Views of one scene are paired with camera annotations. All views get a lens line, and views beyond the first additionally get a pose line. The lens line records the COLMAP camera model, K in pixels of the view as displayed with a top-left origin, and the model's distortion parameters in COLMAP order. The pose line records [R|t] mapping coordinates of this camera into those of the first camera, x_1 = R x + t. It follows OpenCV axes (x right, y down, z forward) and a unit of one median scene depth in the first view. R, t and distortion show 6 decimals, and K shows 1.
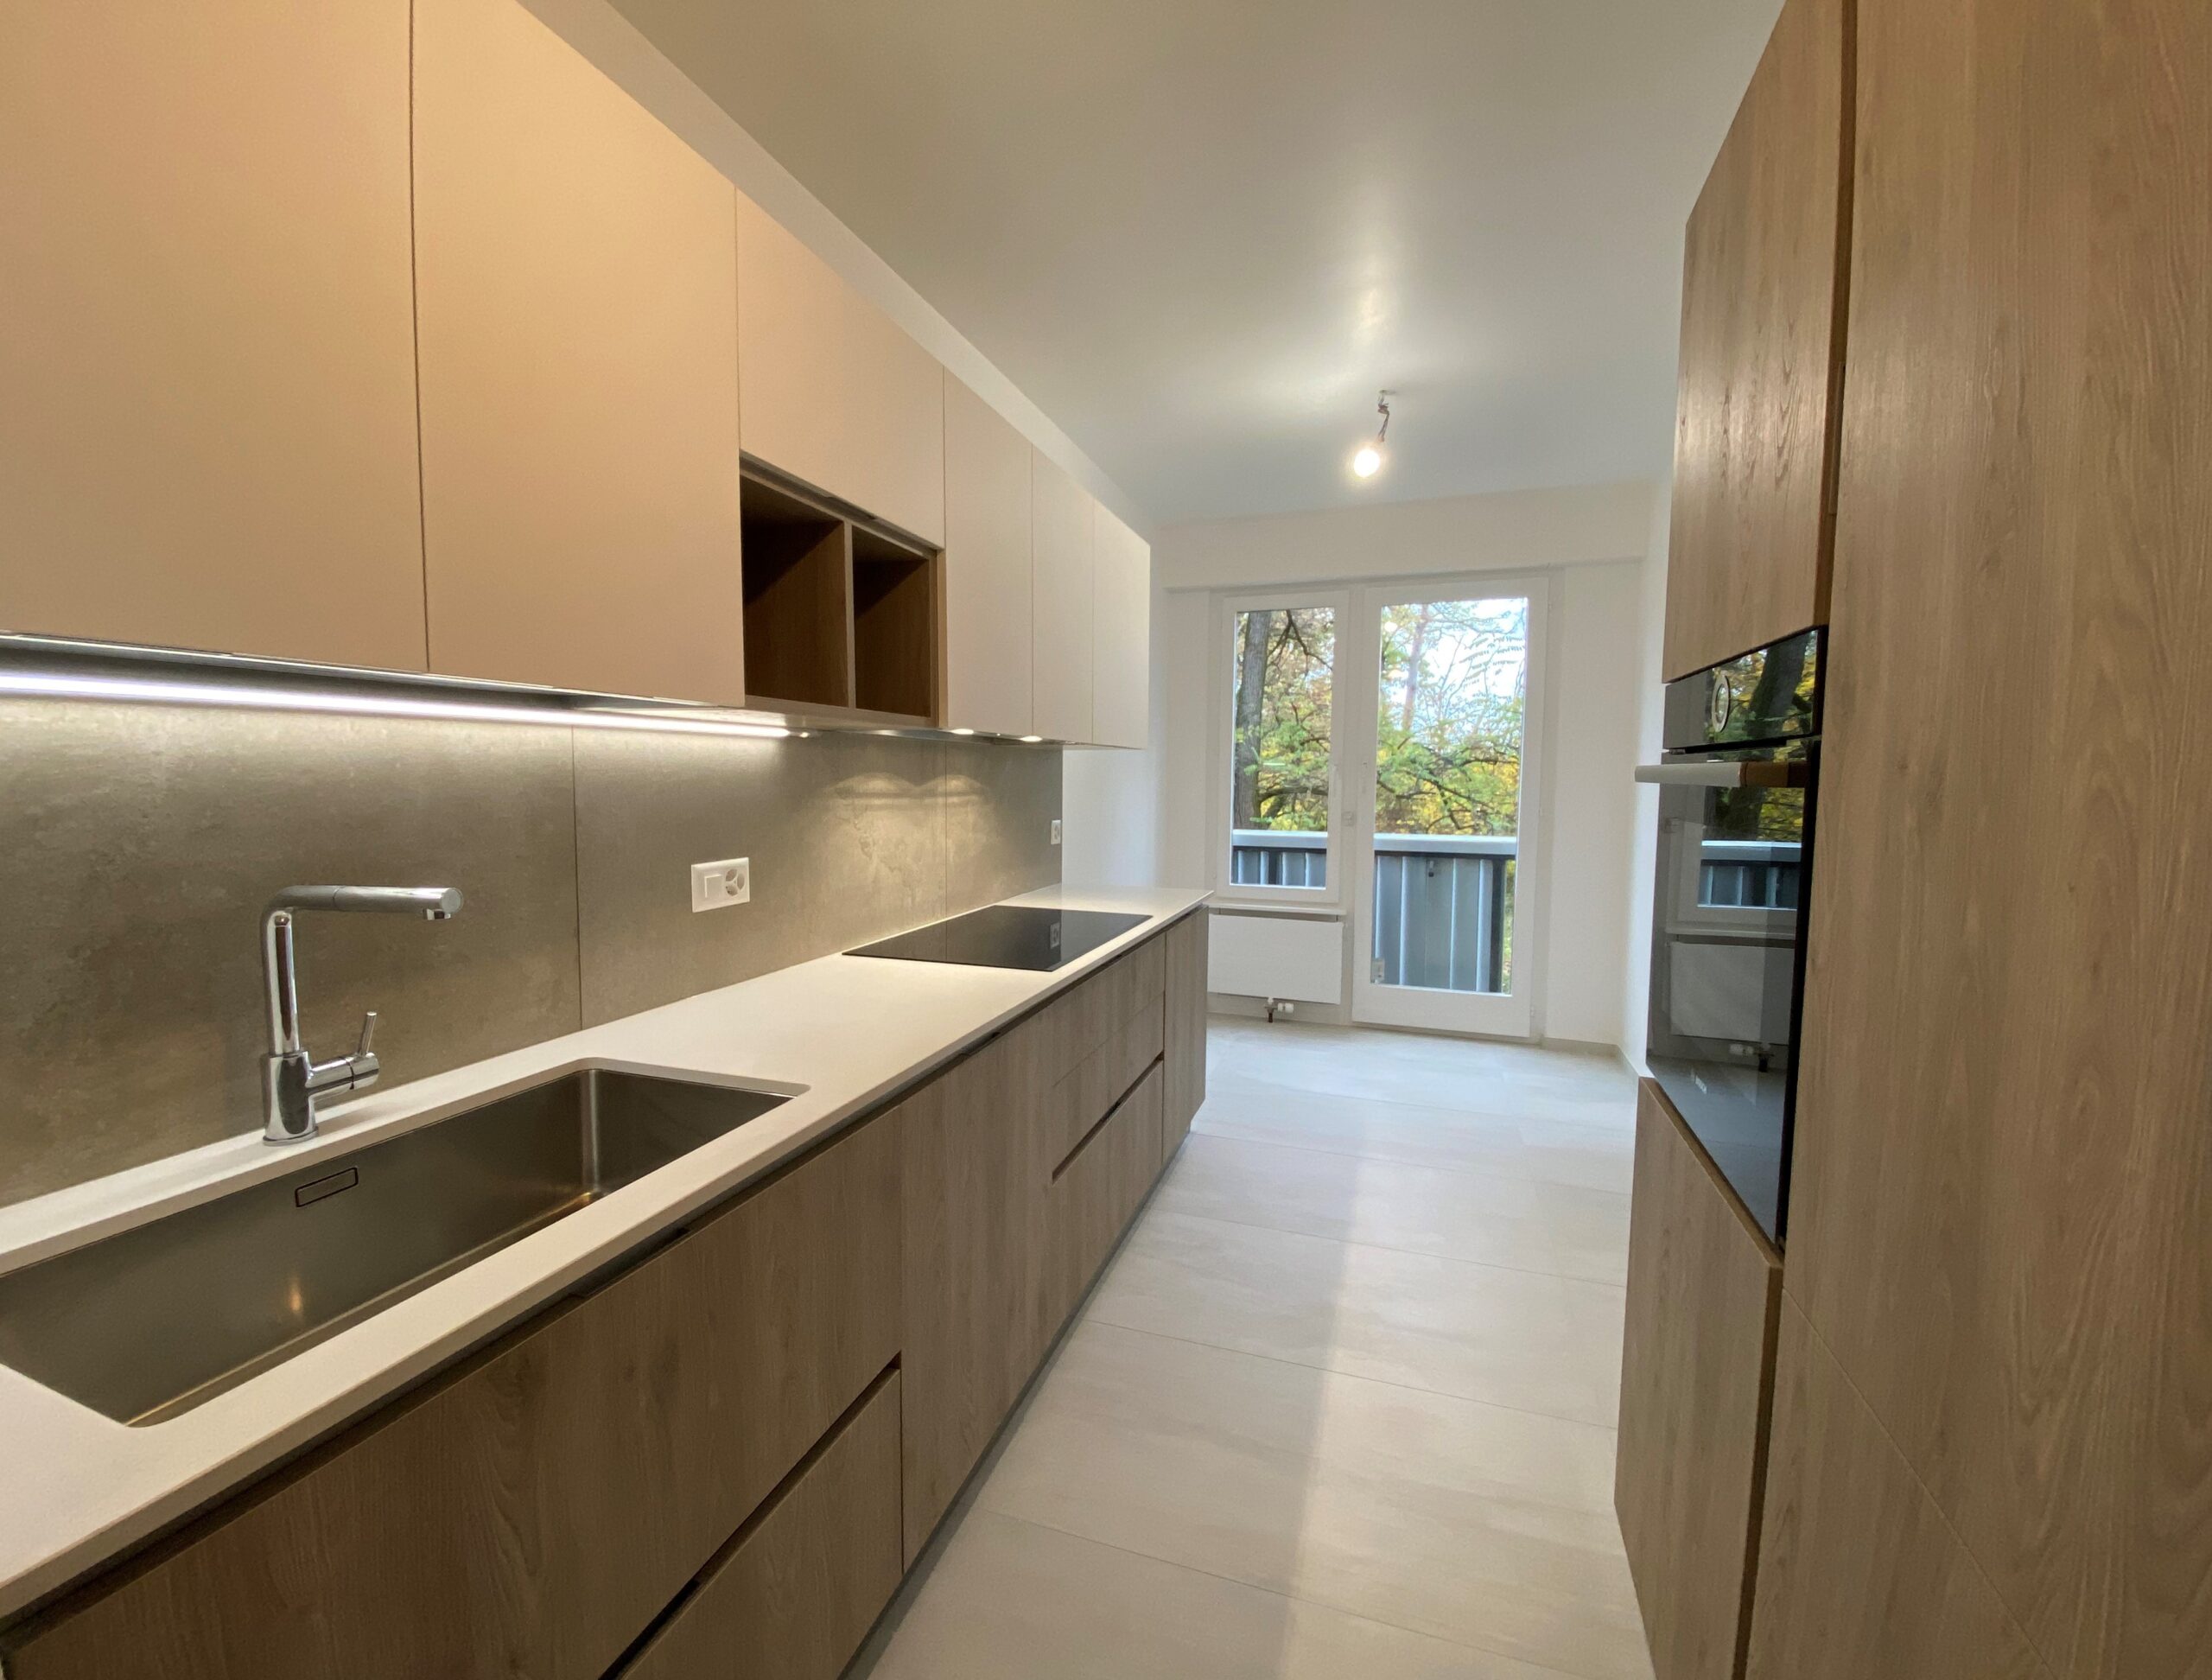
lens RADIAL K [[860.2, 0, 1106.0], [0, 860.2, 840.0], [0, 0, 1]] dist [0.001139, -0.000049]
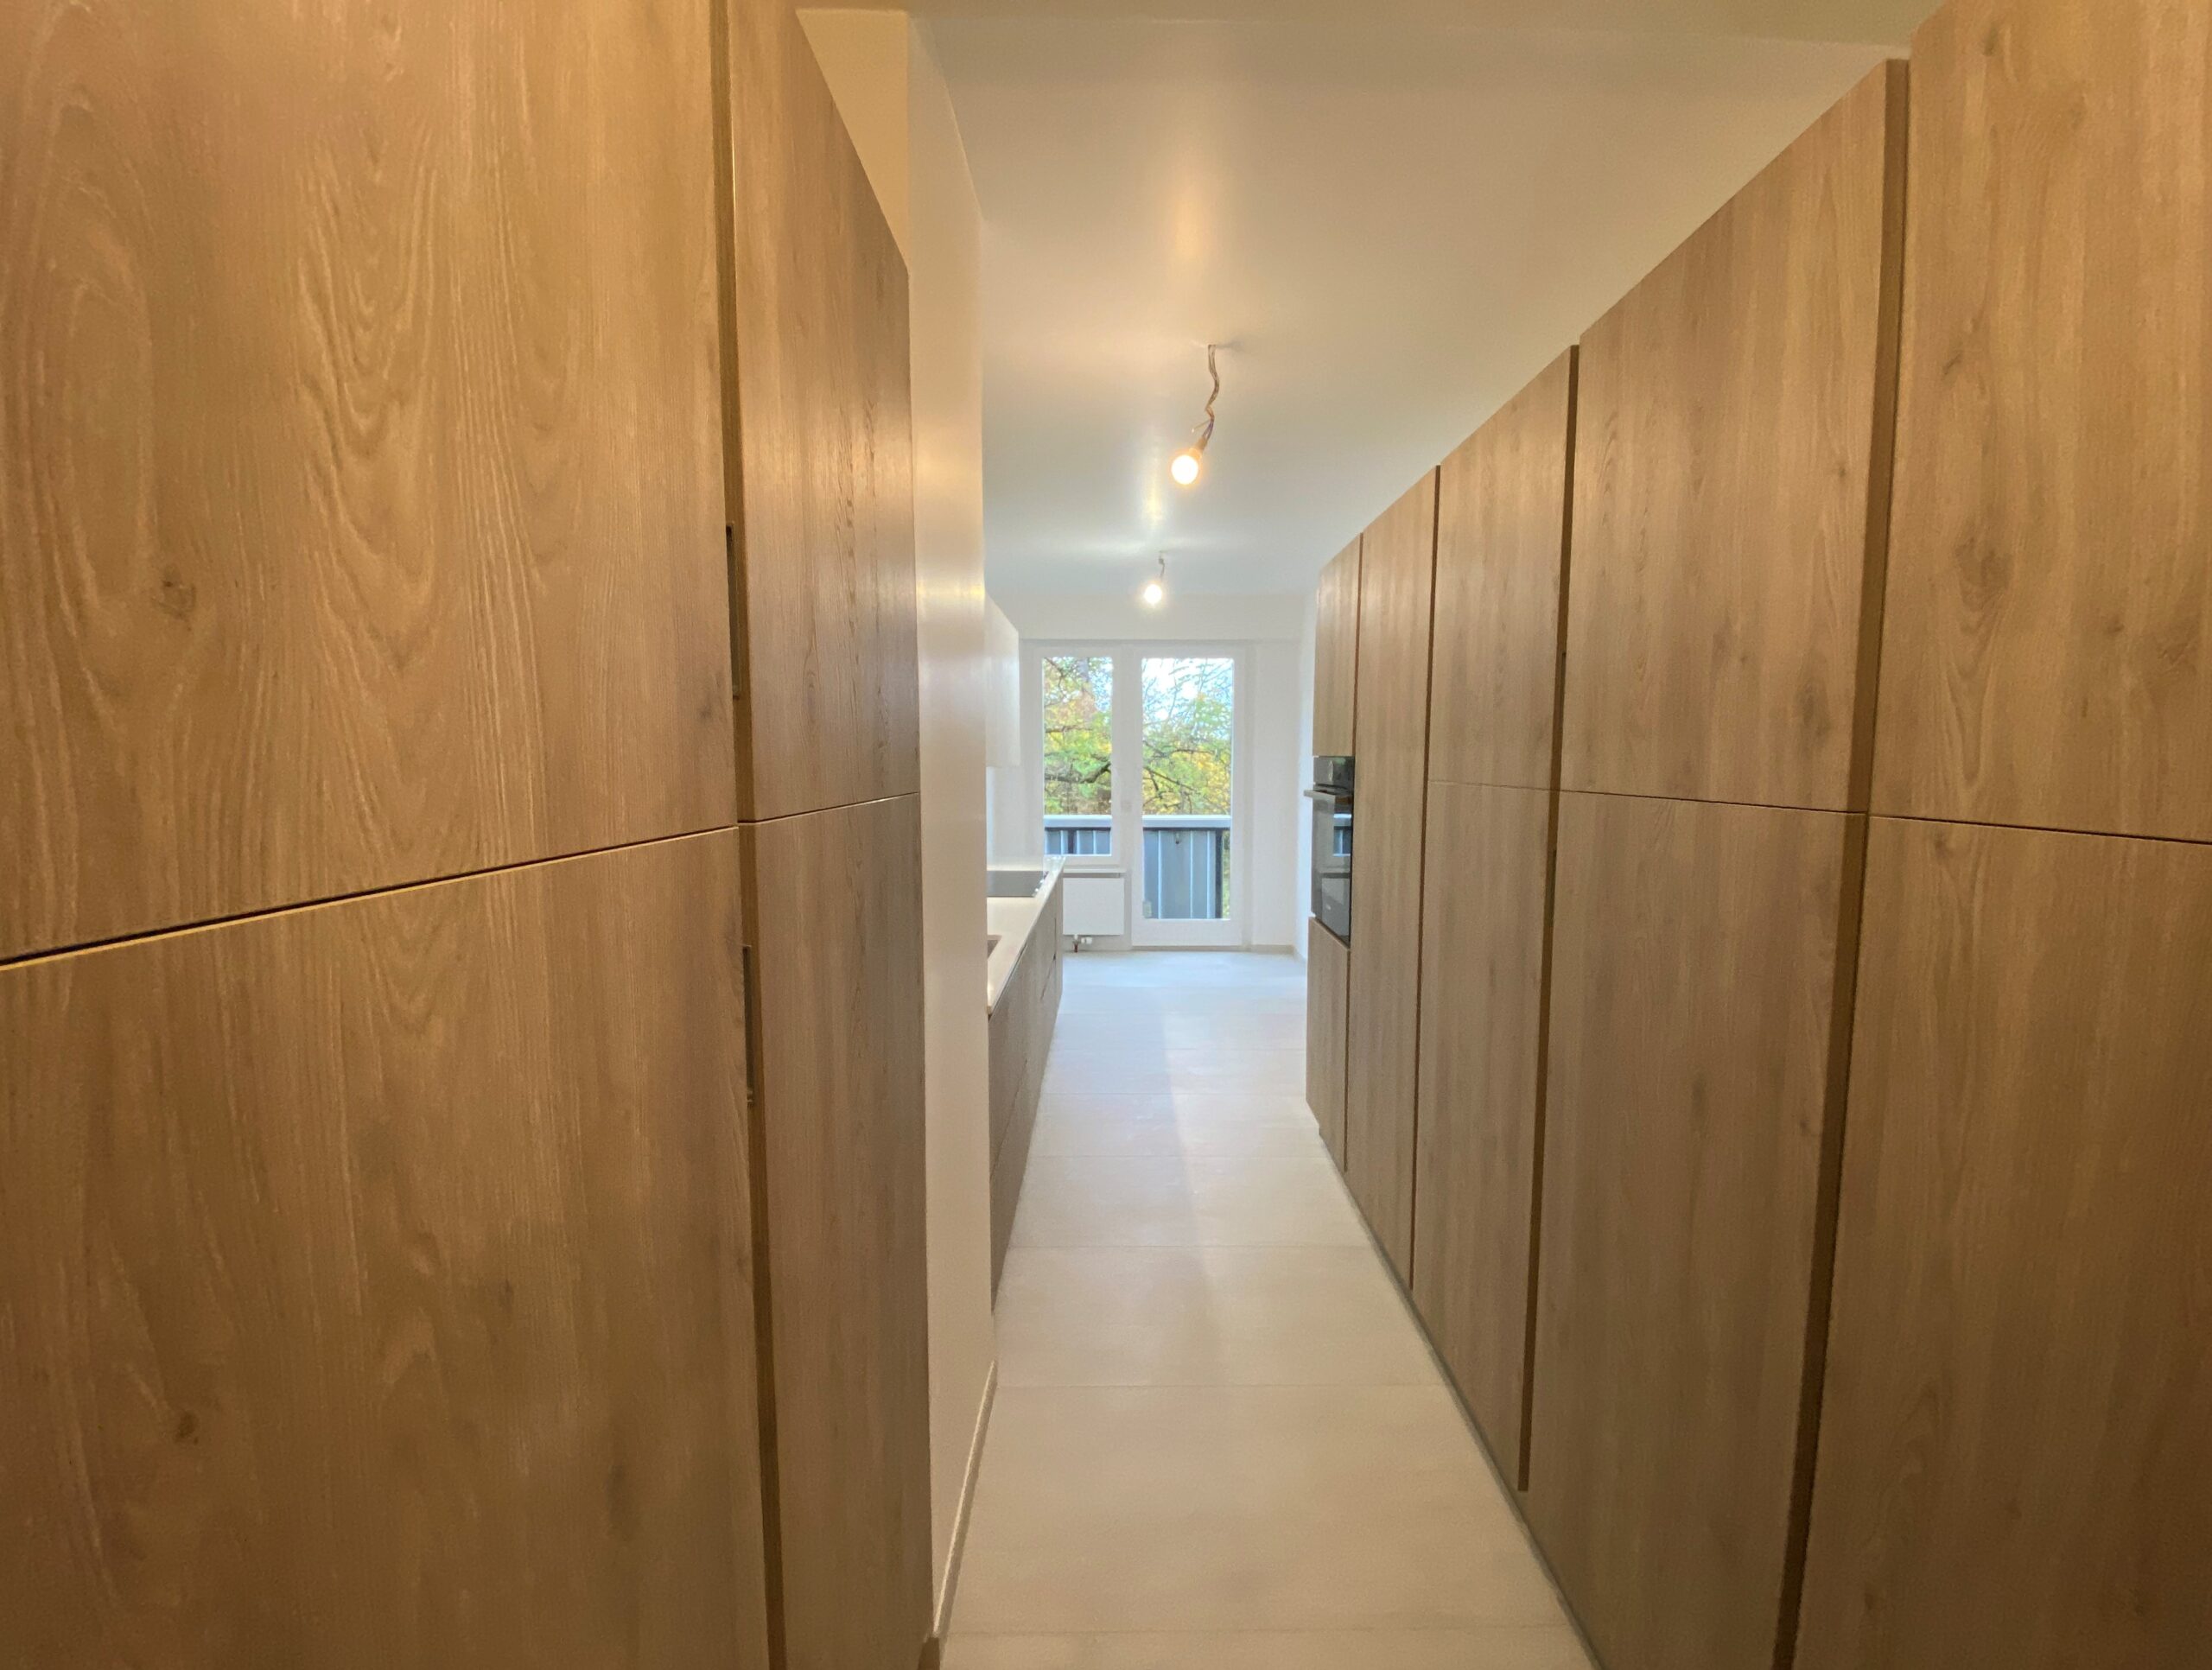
lens RADIAL K [[883.6, 0, 1106.0], [0, 883.6, 835.0], [0, 0, 1]] dist [-0.000119, -0.007628]
pose [[0.940909, -0.037863, 0.336536, -0.243365], [0.032755, 0.999246, 0.020843, -0.007522], [-0.337072, -0.008588, 0.941440, -0.375267]]
